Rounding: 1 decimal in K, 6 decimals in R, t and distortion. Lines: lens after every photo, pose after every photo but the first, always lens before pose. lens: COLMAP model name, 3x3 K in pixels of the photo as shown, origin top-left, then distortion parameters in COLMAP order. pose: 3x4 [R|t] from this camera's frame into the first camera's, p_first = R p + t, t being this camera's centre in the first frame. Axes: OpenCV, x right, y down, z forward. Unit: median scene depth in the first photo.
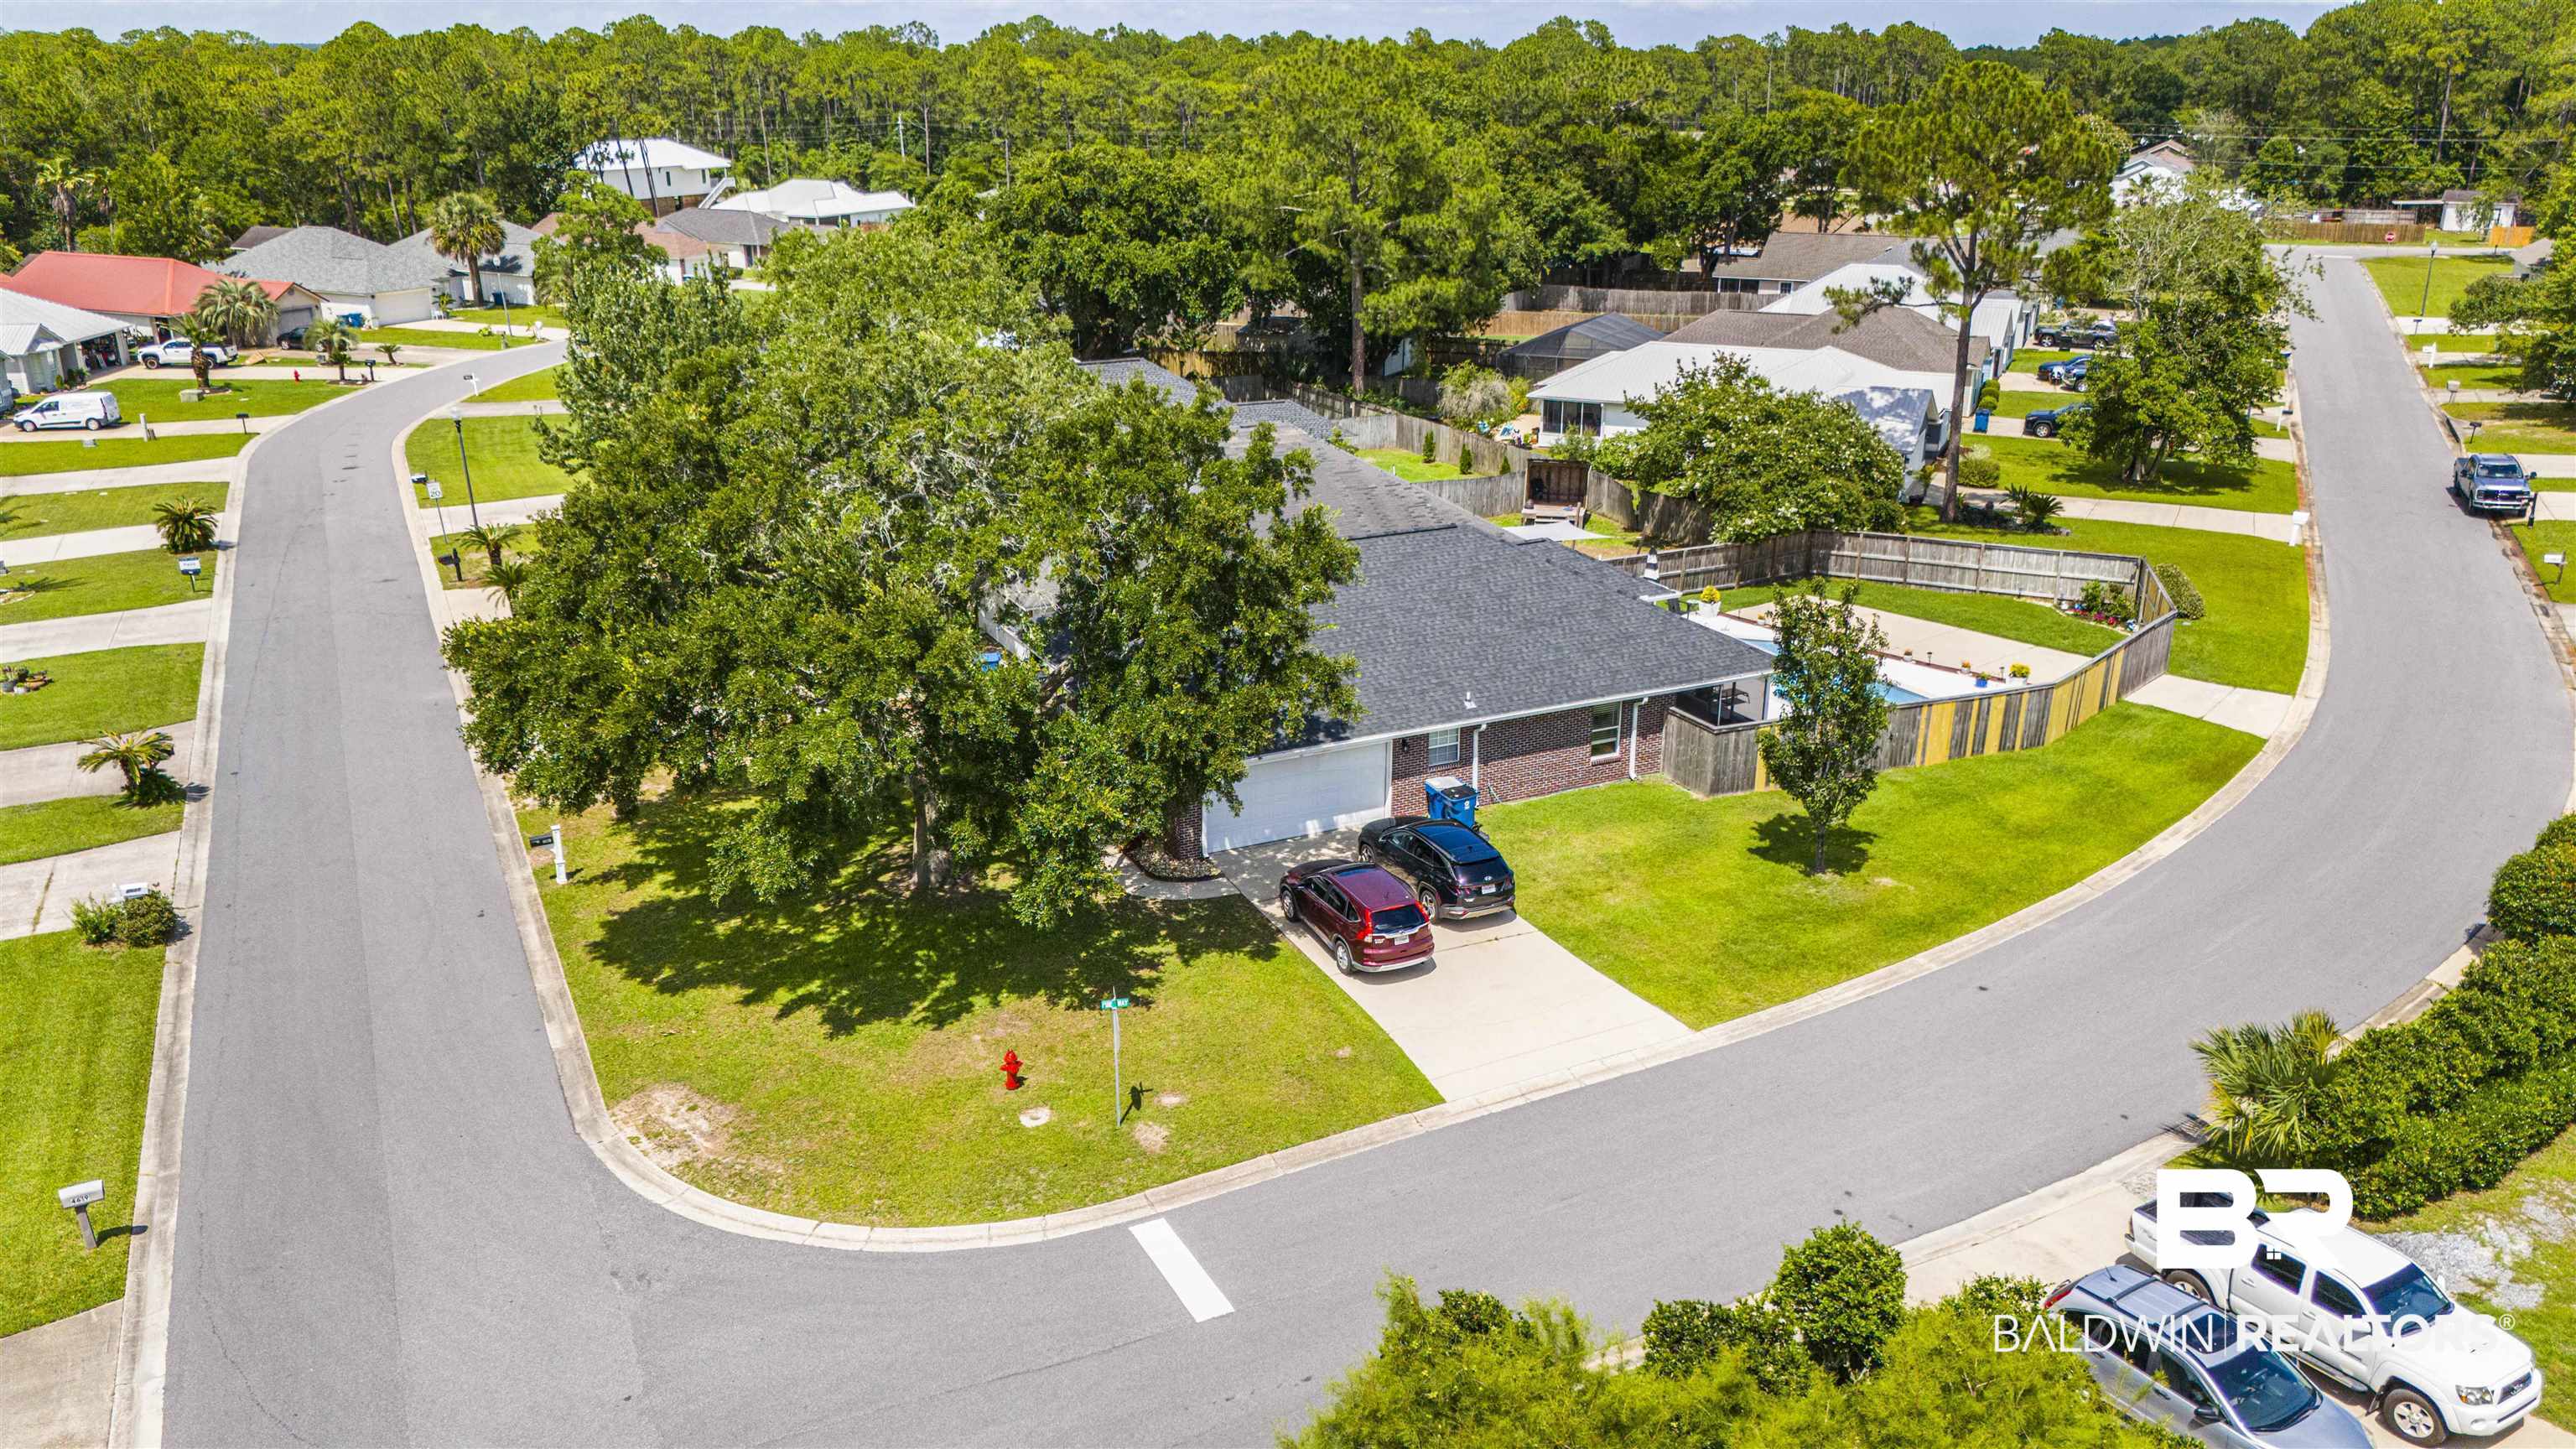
lens RADIAL K [[1905.3, 0, 1293.0], [0, 1905.3, 724.1], [0, 0, 1]] dist [0.047453, -0.022879]
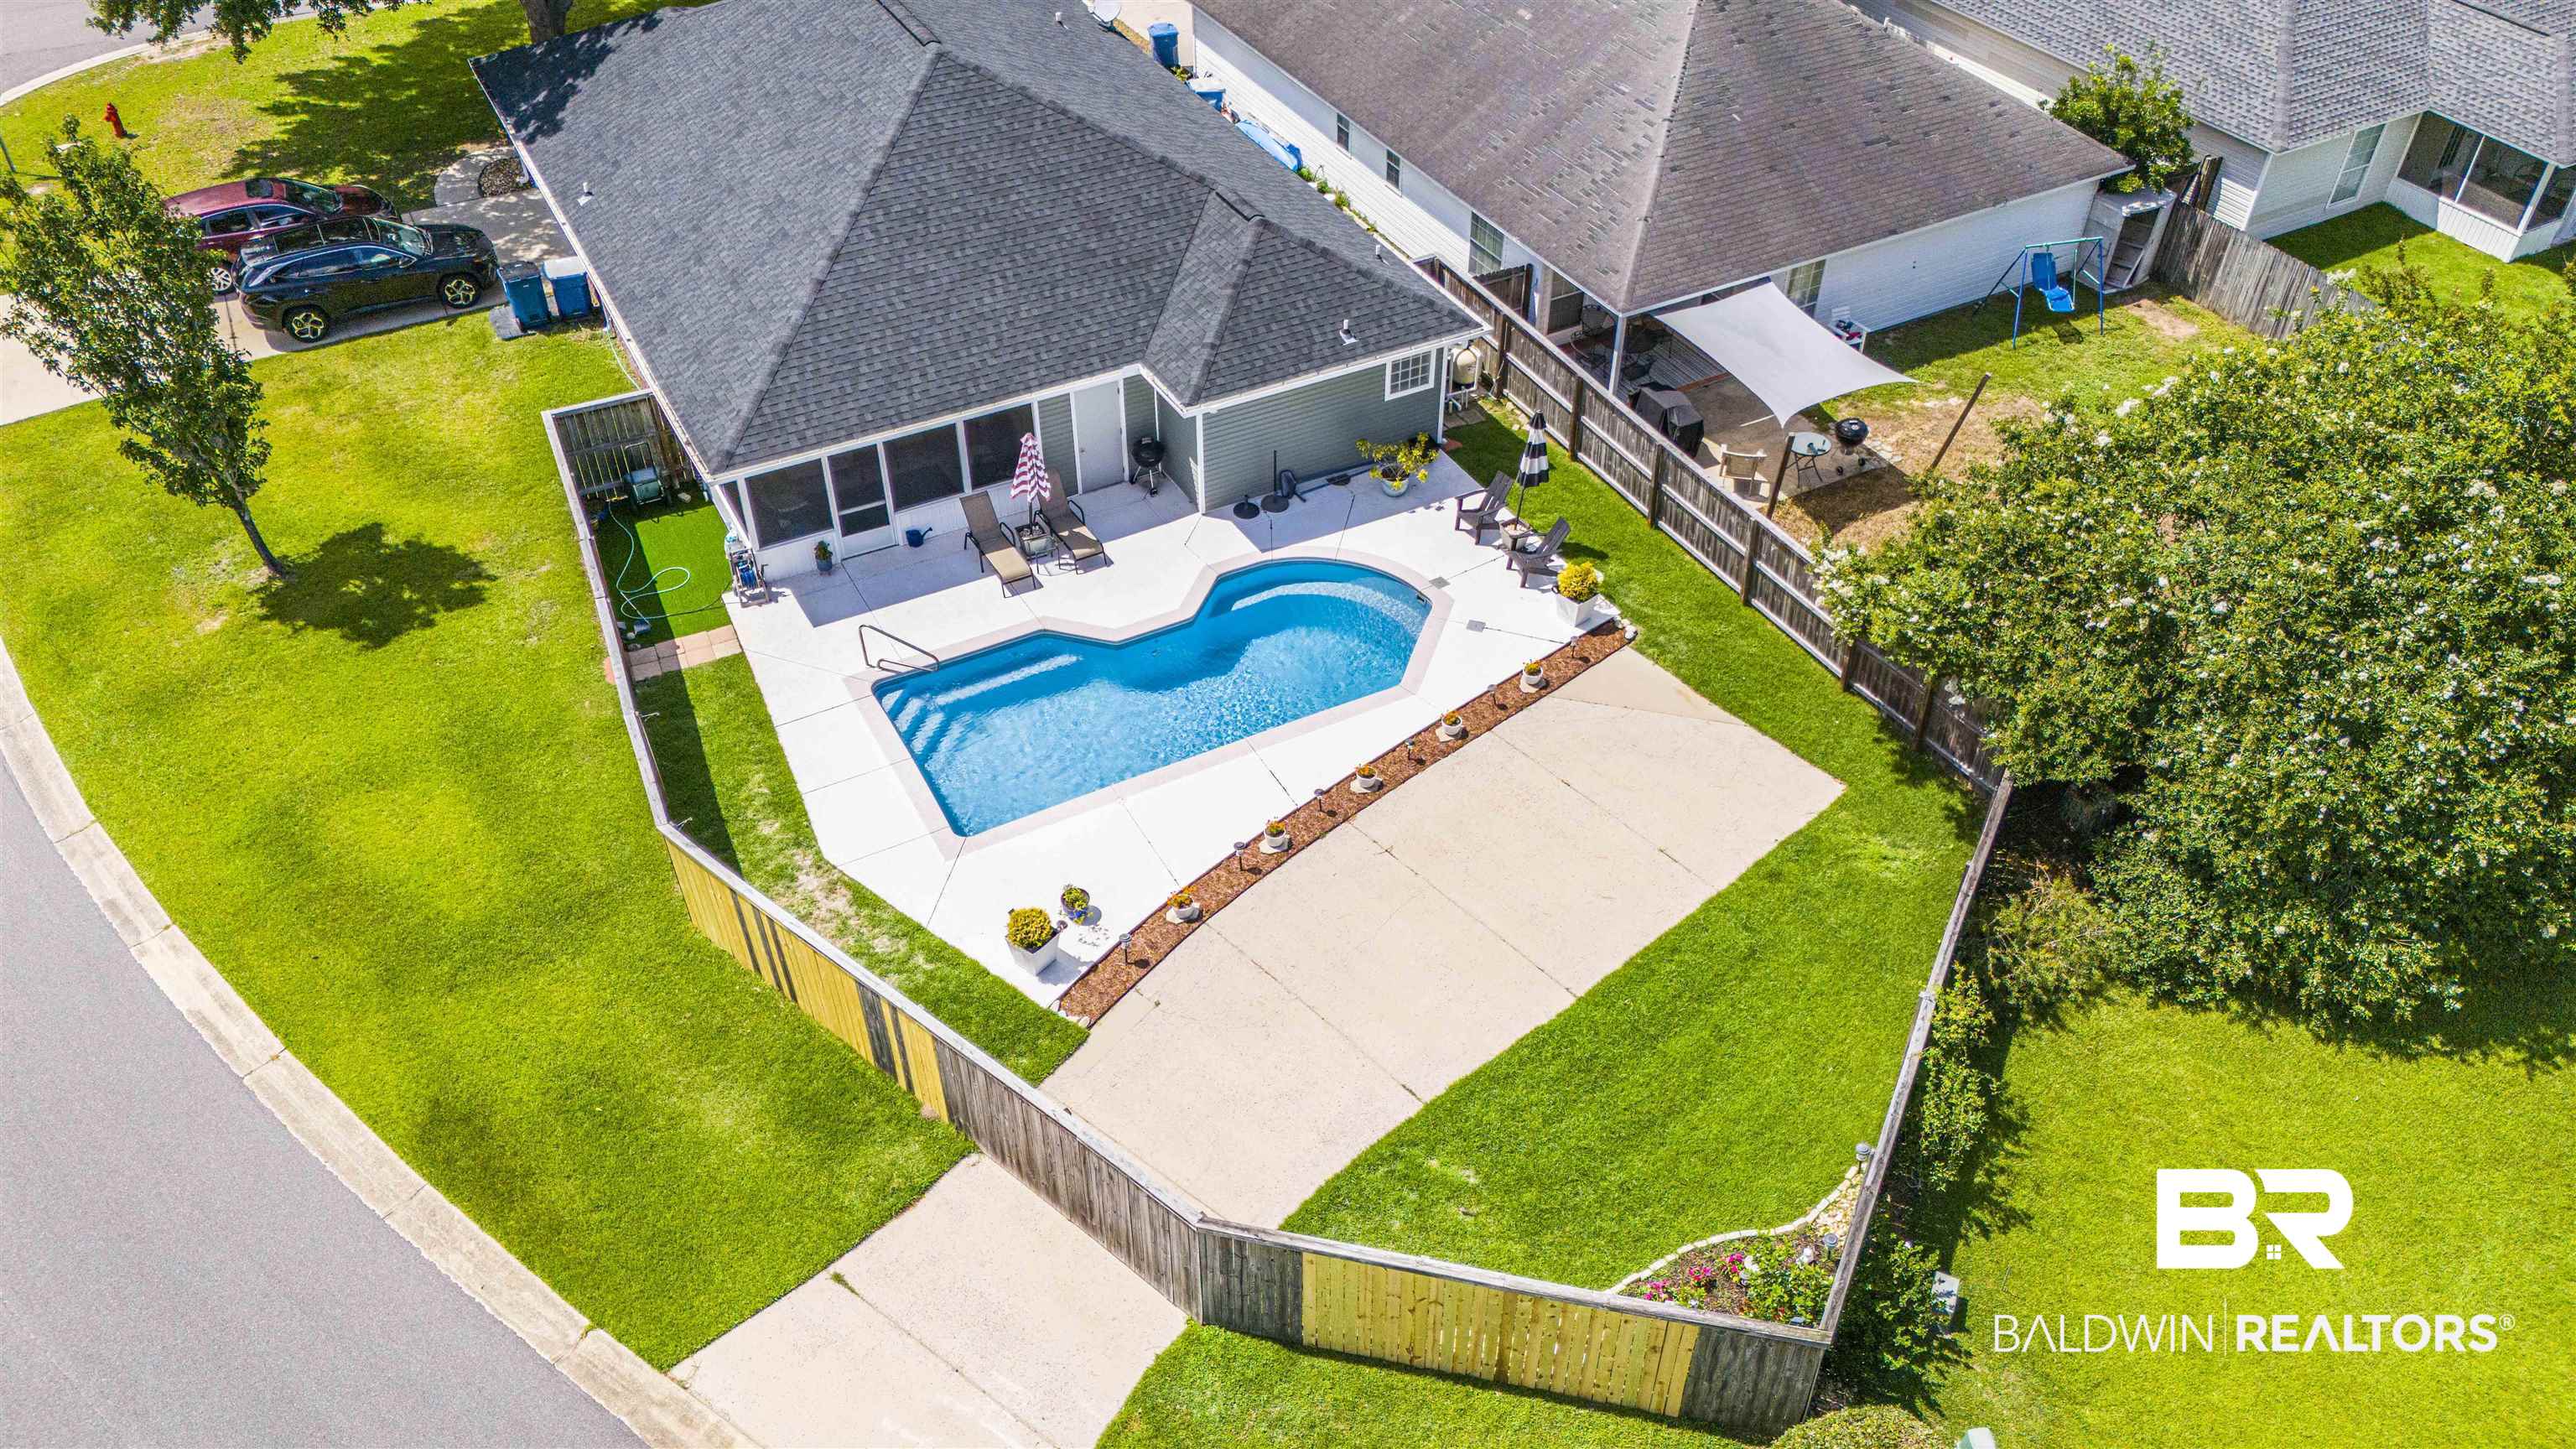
lens RADIAL K [[1895.8, 0, 1294.4], [0, 1895.8, 724.7], [0, 0, 1]] dist [0.080568, -0.082817]
pose [[0.036047, 0.652220, -0.757172, 0.687407], [-0.336773, 0.721275, 0.605266, -0.350352], [0.940895, 0.233178, 0.245650, 0.945704]]
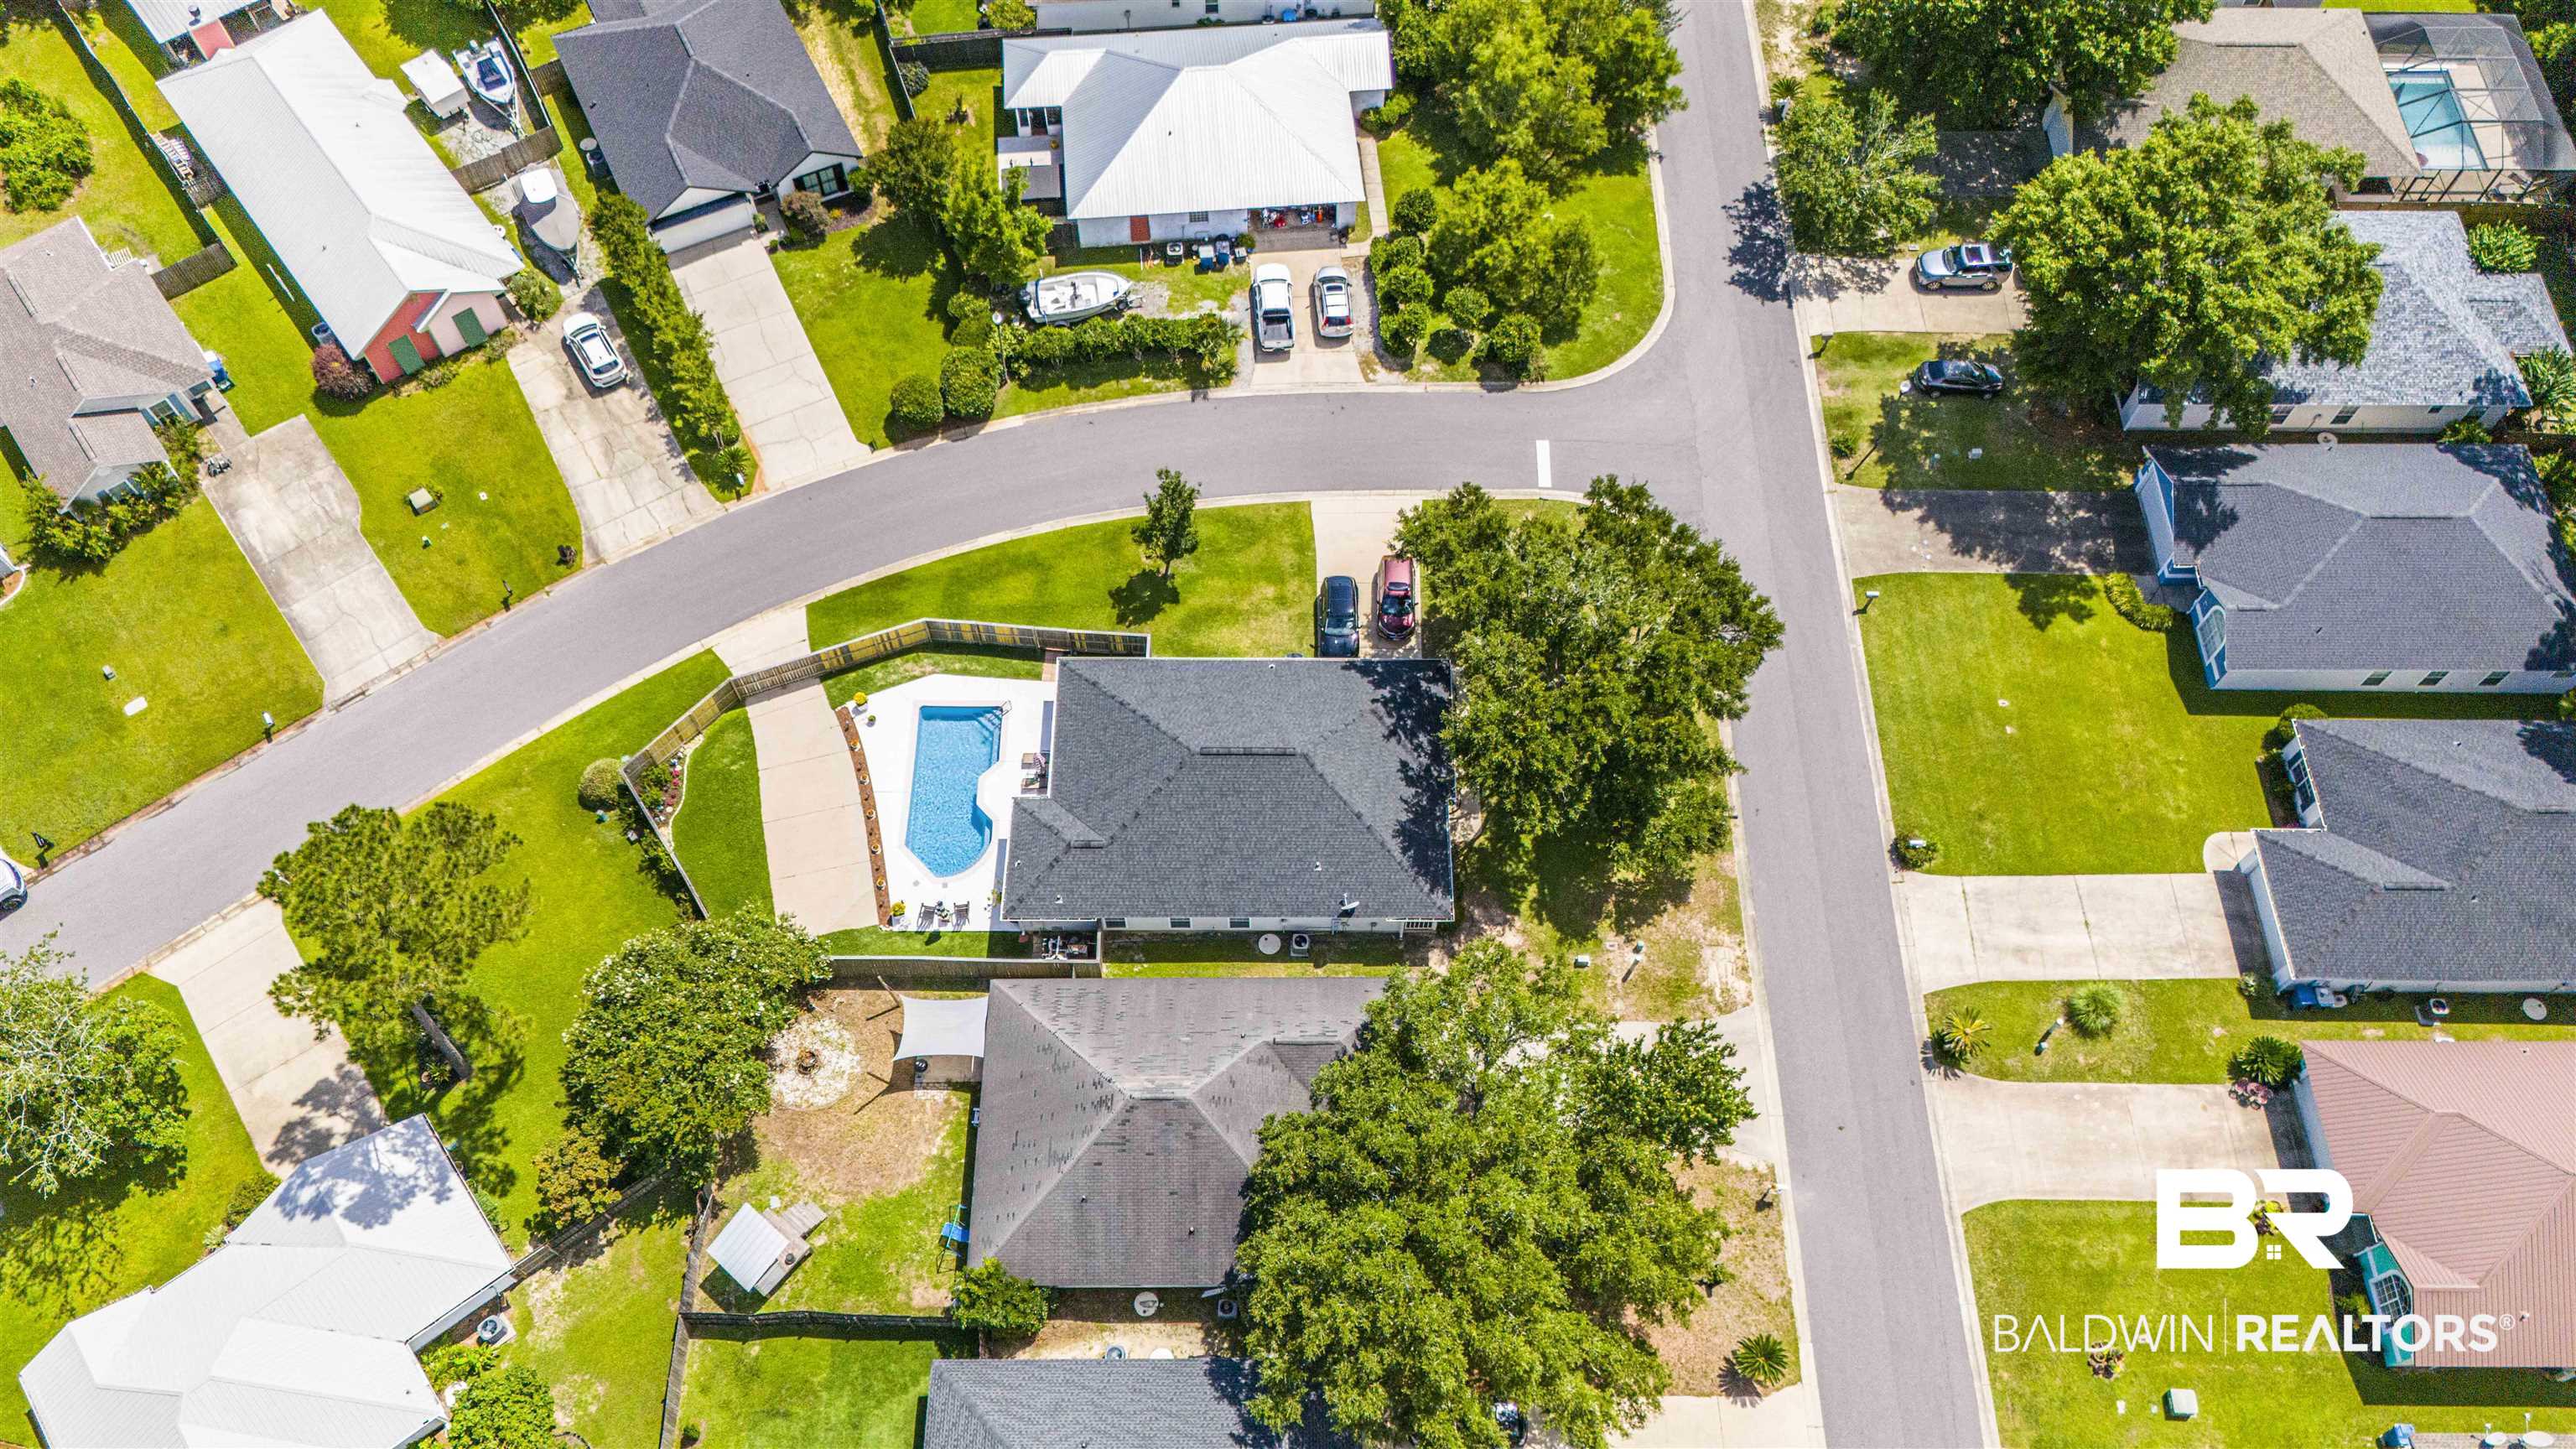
lens RADIAL K [[1895.8, 0, 1294.4], [0, 1895.8, 724.7], [0, 0, 1]] dist [0.080568, -0.082817]
pose [[-0.895099, -0.394372, 0.208012, -0.284321], [0.136588, 0.201566, 0.969905, -1.521328], [-0.424431, 0.896572, -0.126555, 1.073986]]
